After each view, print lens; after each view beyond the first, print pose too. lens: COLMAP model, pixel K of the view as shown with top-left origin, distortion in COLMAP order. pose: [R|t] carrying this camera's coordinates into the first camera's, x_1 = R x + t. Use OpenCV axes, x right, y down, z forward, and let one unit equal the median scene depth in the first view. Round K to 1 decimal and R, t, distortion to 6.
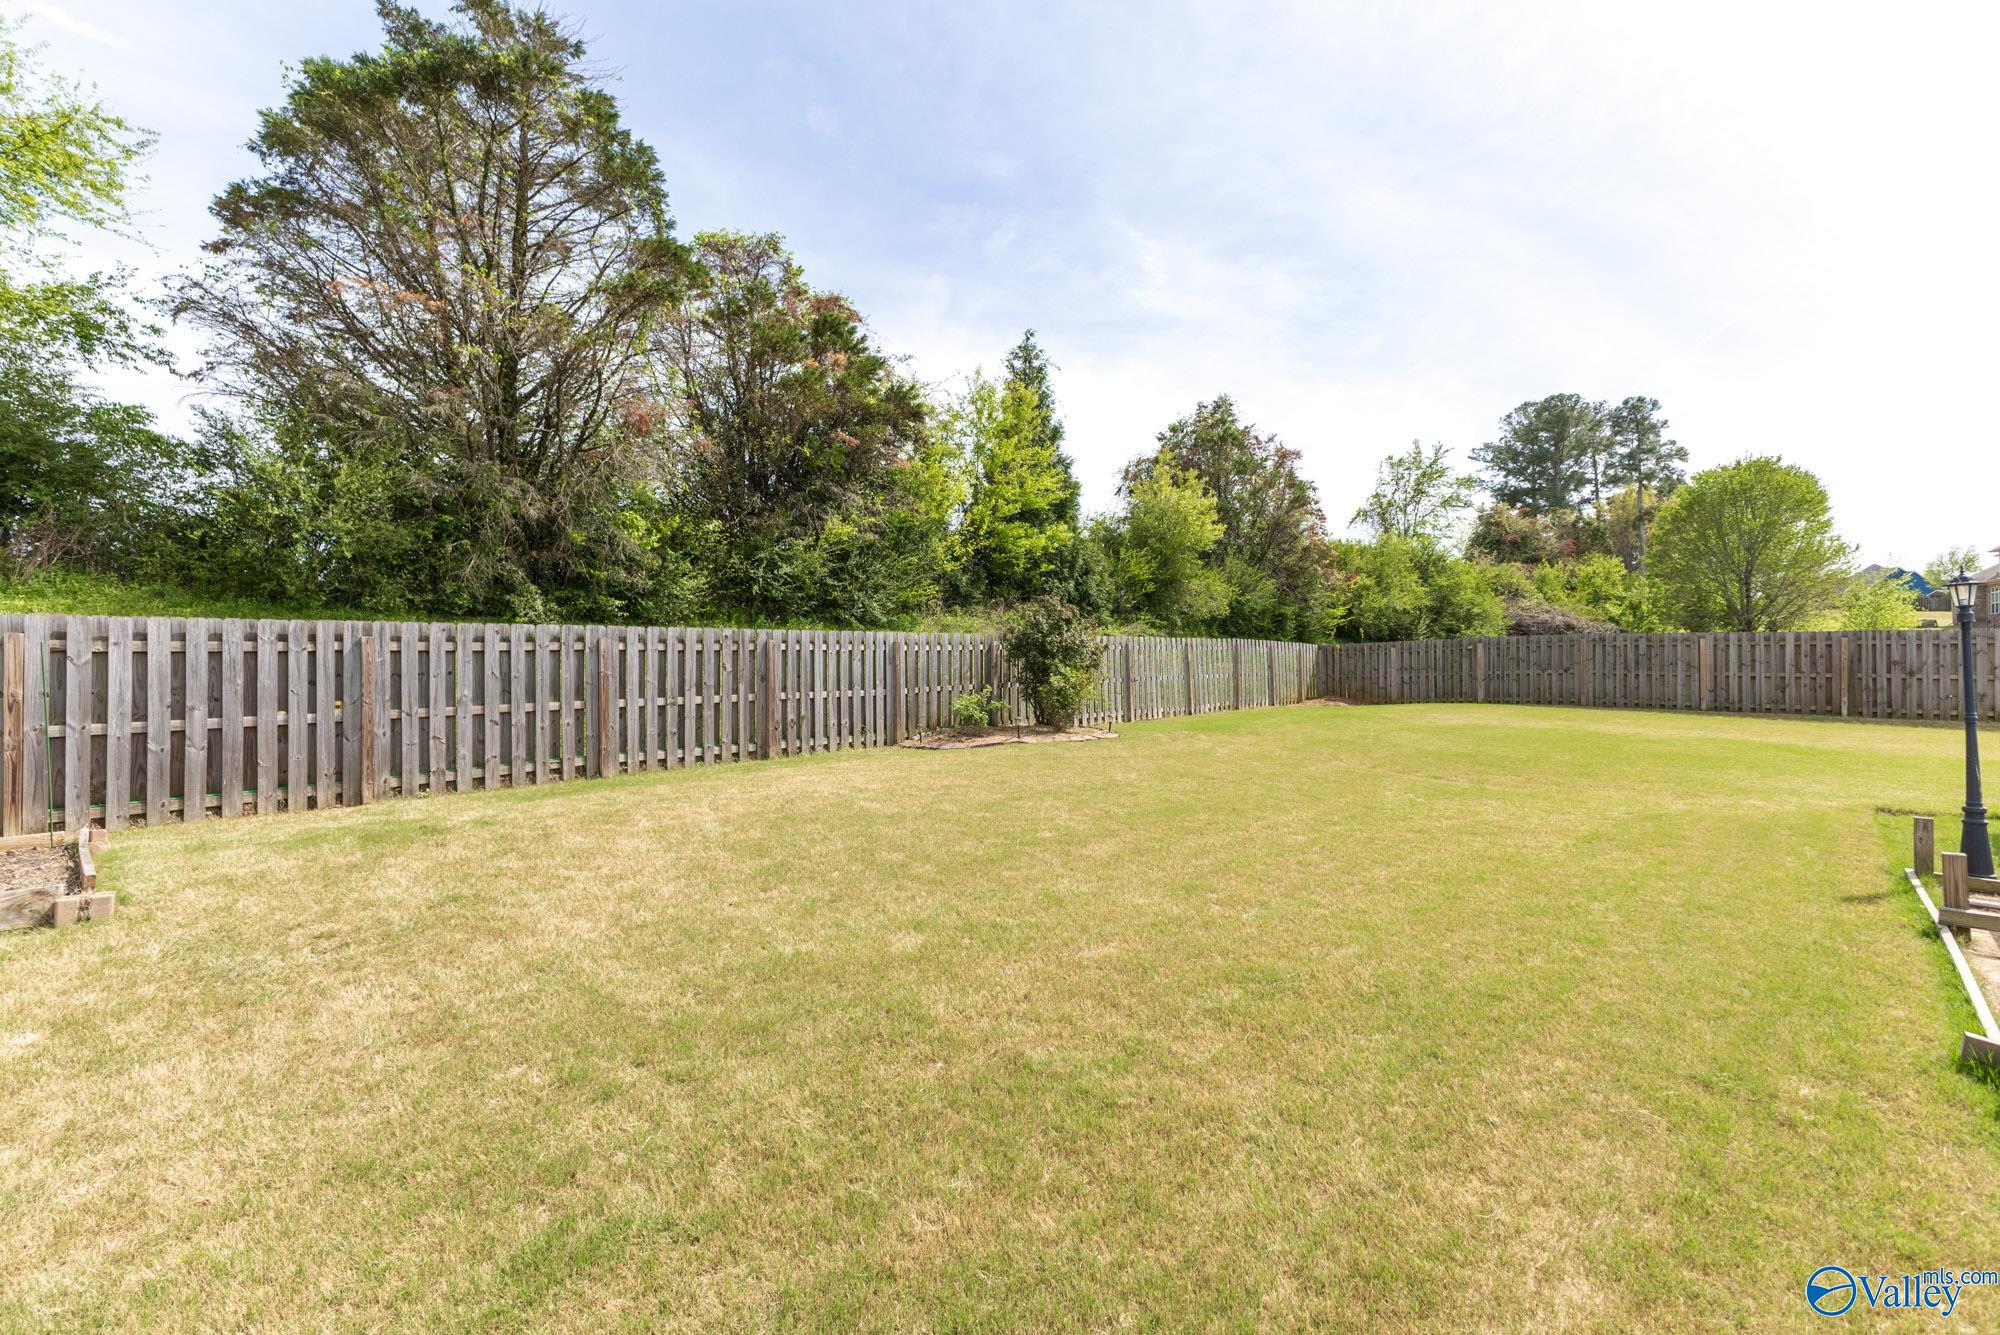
lens RADIAL K [[862.1, 0, 1006.1], [0, 862.1, 666.0], [0, 0, 1]] dist [0.008615, -0.003392]
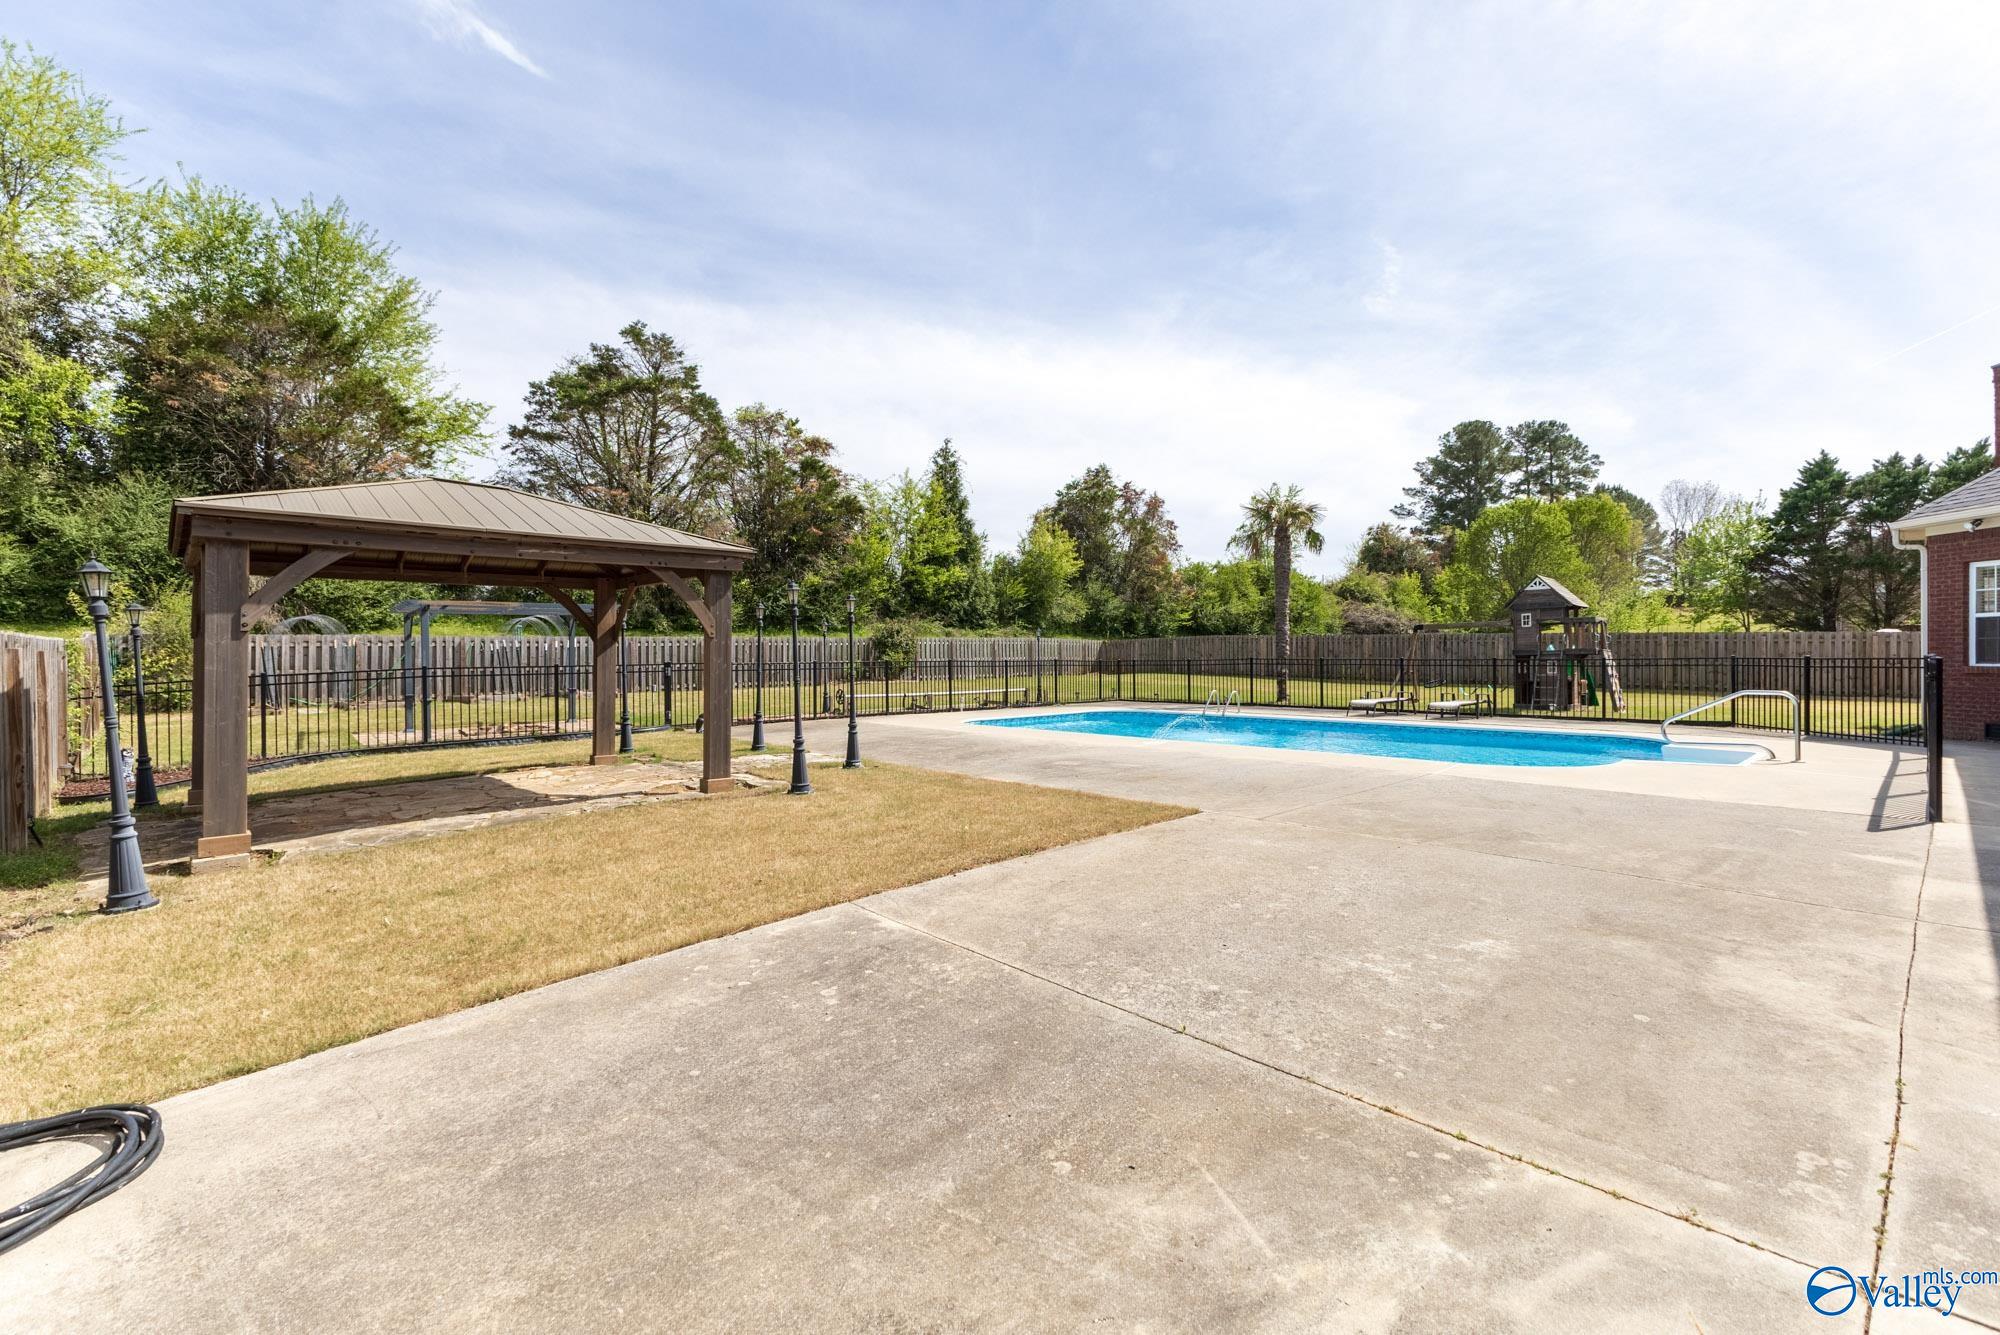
lens RADIAL K [[862.1, 0, 1001.2], [0, 862.1, 655.1], [0, 0, 1]] dist [0.008615, -0.003392]
pose [[0.998813, 0.003025, -0.048610, 0.335192], [-0.003025, 0.999995, 0.000076, 0.004465], [0.048610, 0.000071, 0.998818, -0.926651]]
